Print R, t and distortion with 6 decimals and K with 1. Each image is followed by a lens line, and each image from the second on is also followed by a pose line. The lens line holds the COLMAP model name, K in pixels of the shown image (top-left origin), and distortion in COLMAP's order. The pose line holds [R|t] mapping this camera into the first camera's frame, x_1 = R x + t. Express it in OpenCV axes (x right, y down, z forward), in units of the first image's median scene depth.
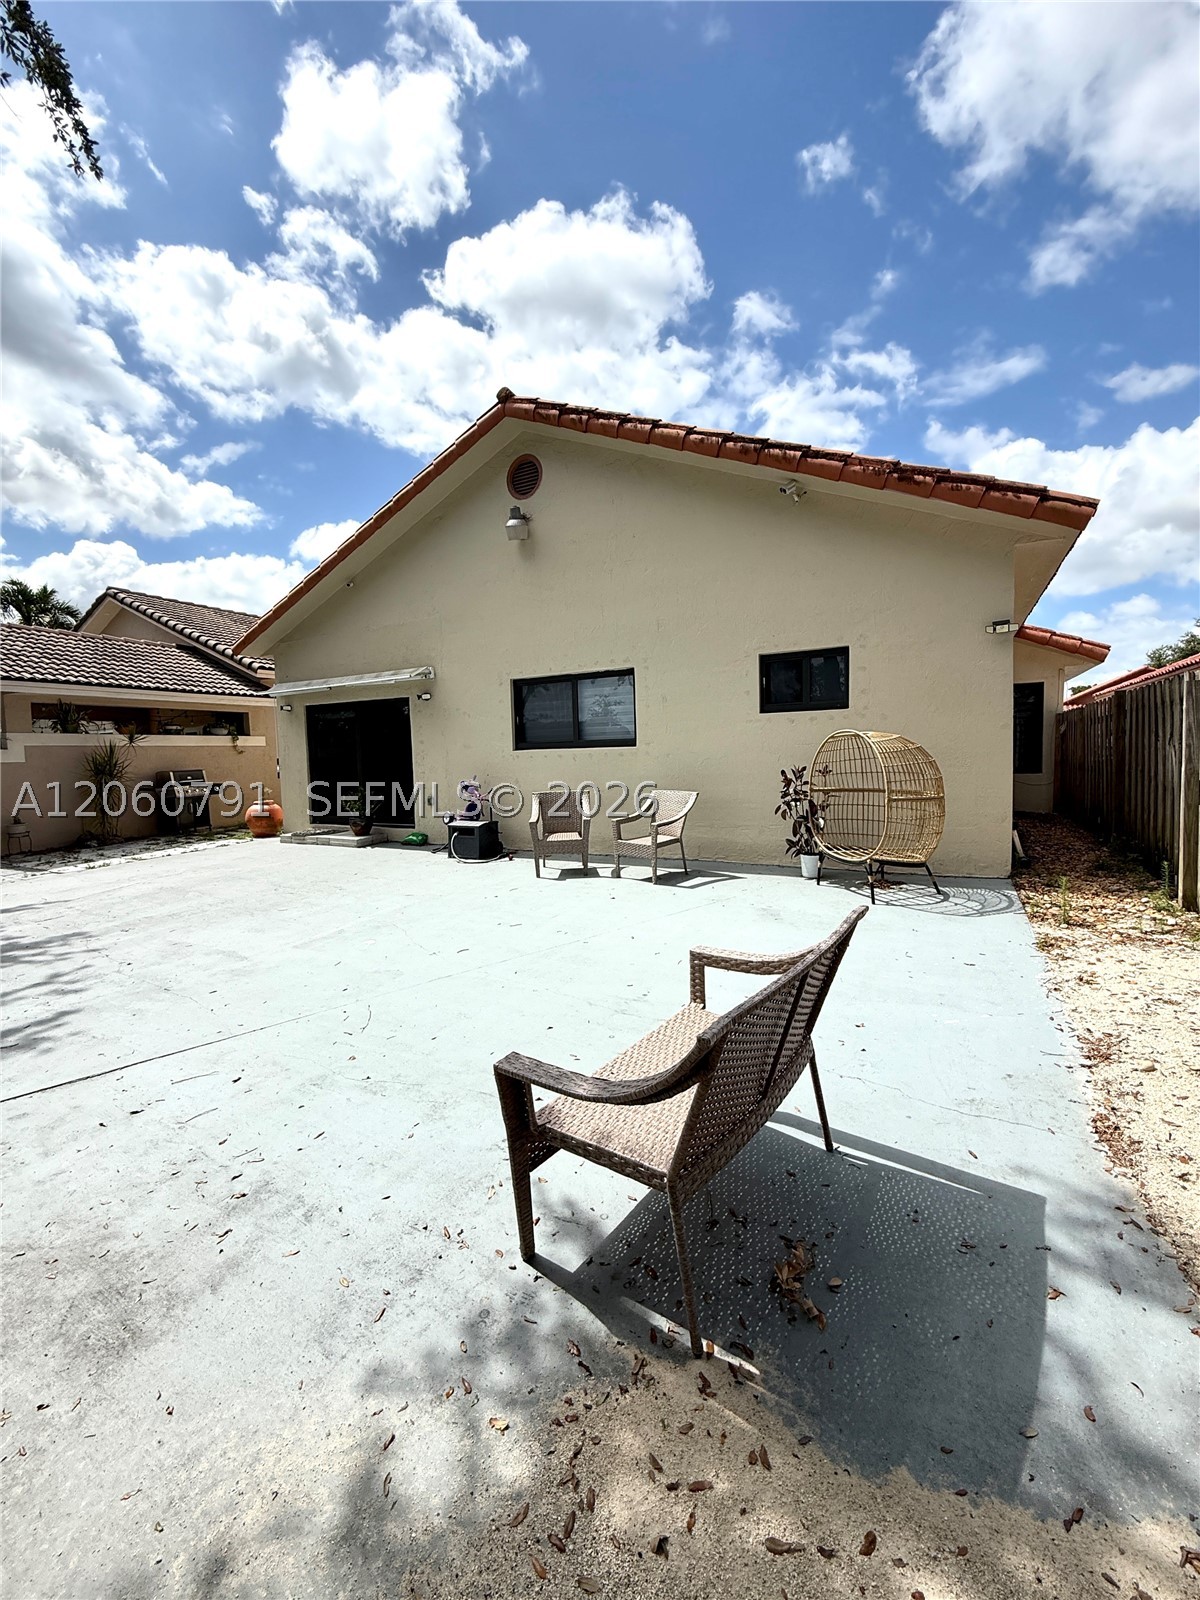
lens RADIAL K [[639.3, 0, 600.9], [0, 639.3, 794.4], [0, 0, 1]] dist [-0.001353, 0.000297]
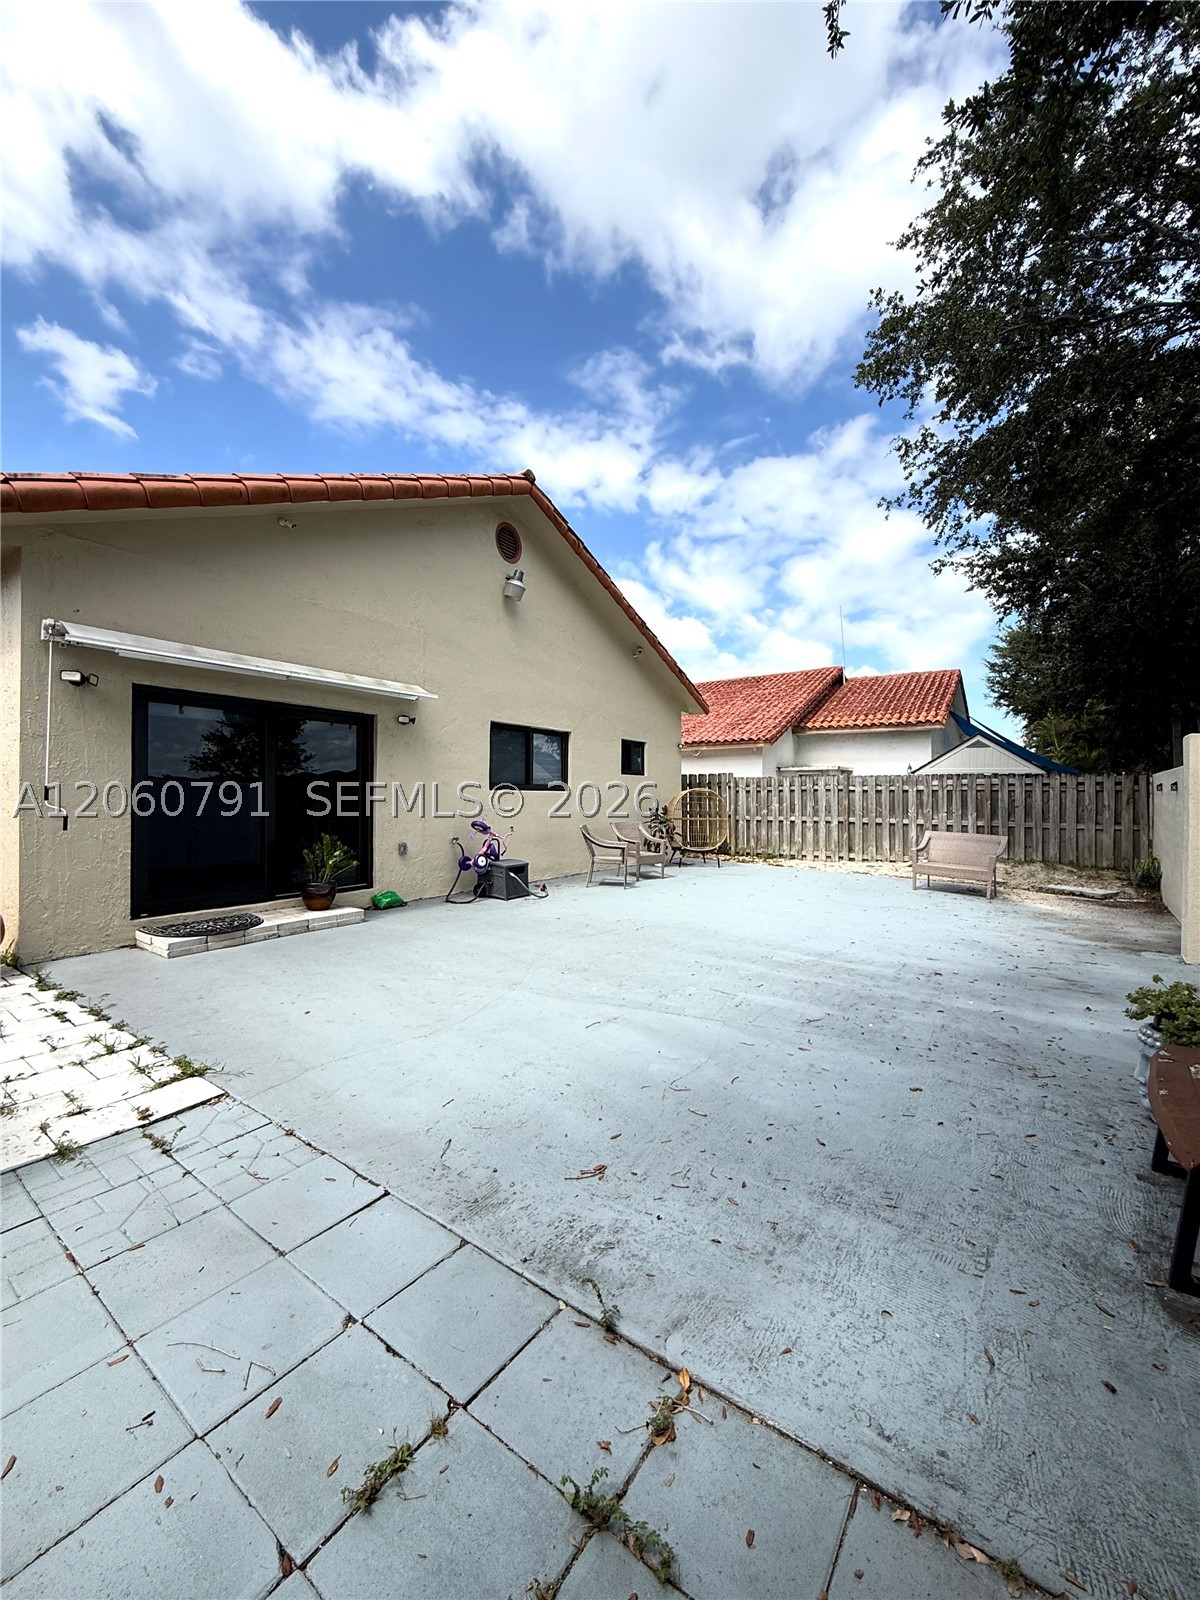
lens RADIAL K [[639.3, 0, 600.9], [0, 639.3, 794.4], [0, 0, 1]] dist [-0.001353, 0.000297]
pose [[0.114549, 0.017980, 0.993255, -1.152201], [0.037970, 0.999026, -0.022464, -0.033510], [-0.992692, 0.040287, 0.113755, 0.719504]]
